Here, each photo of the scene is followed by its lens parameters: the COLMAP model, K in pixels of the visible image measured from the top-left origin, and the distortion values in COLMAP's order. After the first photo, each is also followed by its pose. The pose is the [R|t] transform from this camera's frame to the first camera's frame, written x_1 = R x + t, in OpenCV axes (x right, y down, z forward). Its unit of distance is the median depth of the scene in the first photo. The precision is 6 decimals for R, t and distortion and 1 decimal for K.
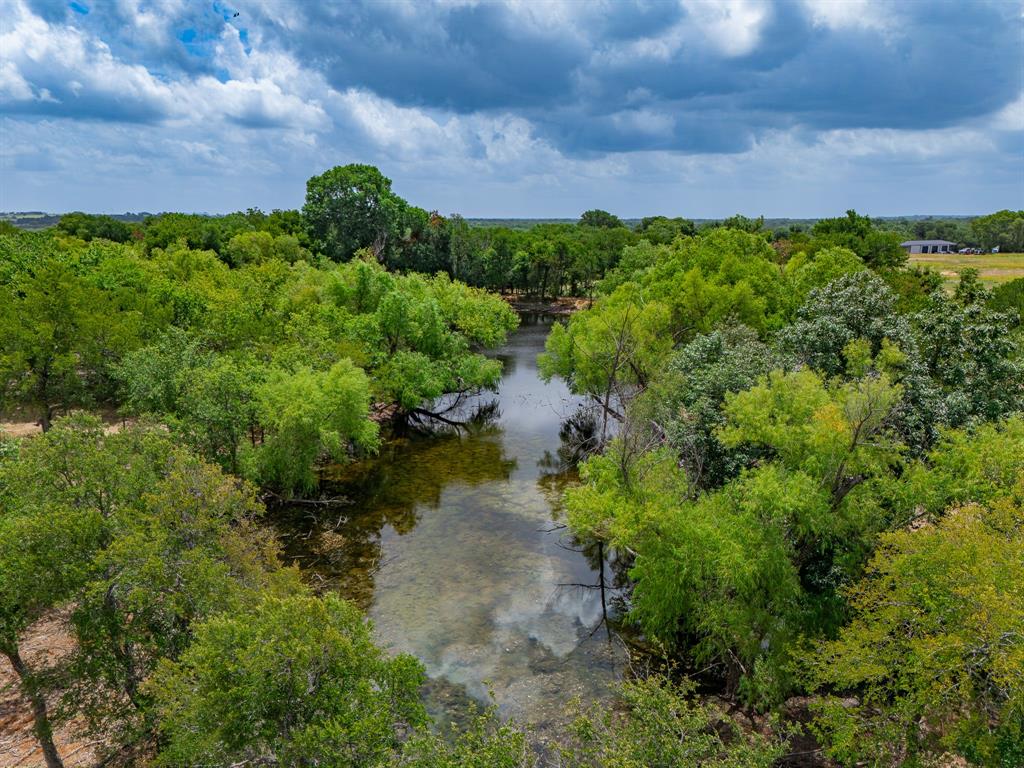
lens RADIAL K [[802.1, 0, 515.2], [0, 802.1, 390.8], [0, 0, 1]] dist [0.068945, -0.000428]
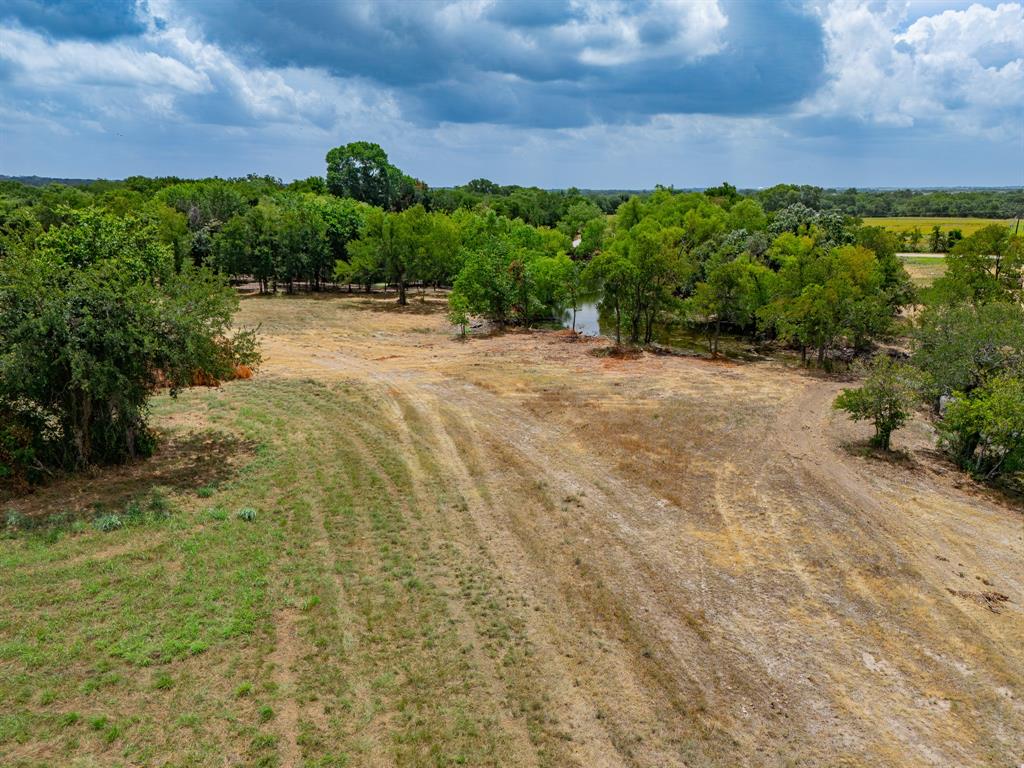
lens RADIAL K [[757.4, 0, 514.2], [0, 757.4, 379.5], [0, 0, 1]] dist [0.055754, -0.042749]
pose [[0.981625, -0.039398, 0.186709, -0.199650], [0.032374, 0.998654, 0.040523, 0.062120], [-0.188054, -0.033734, 0.981579, -0.273944]]
